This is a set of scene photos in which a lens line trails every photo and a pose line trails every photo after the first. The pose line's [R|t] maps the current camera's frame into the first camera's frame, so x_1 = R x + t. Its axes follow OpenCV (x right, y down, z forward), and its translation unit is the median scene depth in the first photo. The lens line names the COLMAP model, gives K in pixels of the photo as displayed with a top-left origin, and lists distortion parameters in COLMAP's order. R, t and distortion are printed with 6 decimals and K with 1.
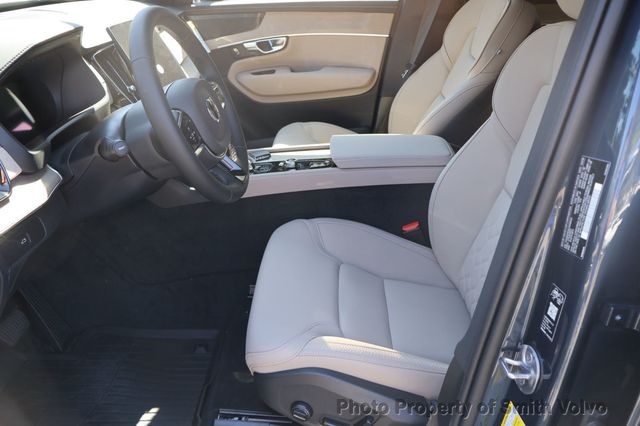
lens RADIAL K [[545.7, 0, 320.0], [0, 545.7, 213.0], [0, 0, 1]] dist [-0.004183, 0.007091]
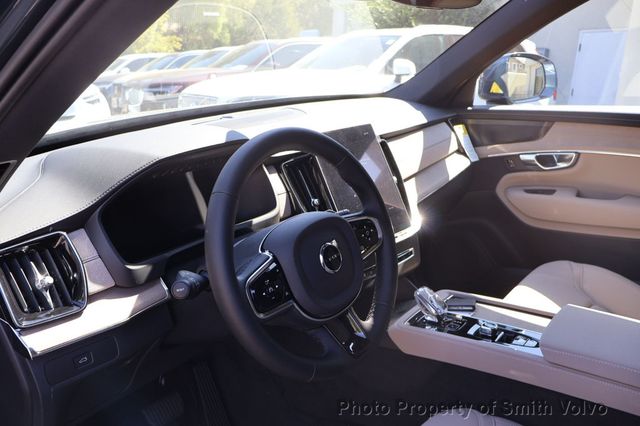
lens RADIAL K [[545.7, 0, 320.0], [0, 545.7, 213.0], [0, 0, 1]] dist [-0.004183, 0.007091]
pose [[0.796392, 0.176991, -0.578302, 0.115204], [-0.254507, 0.965506, -0.054991, -0.100763], [0.548621, 0.190977, 0.813967, 0.167796]]
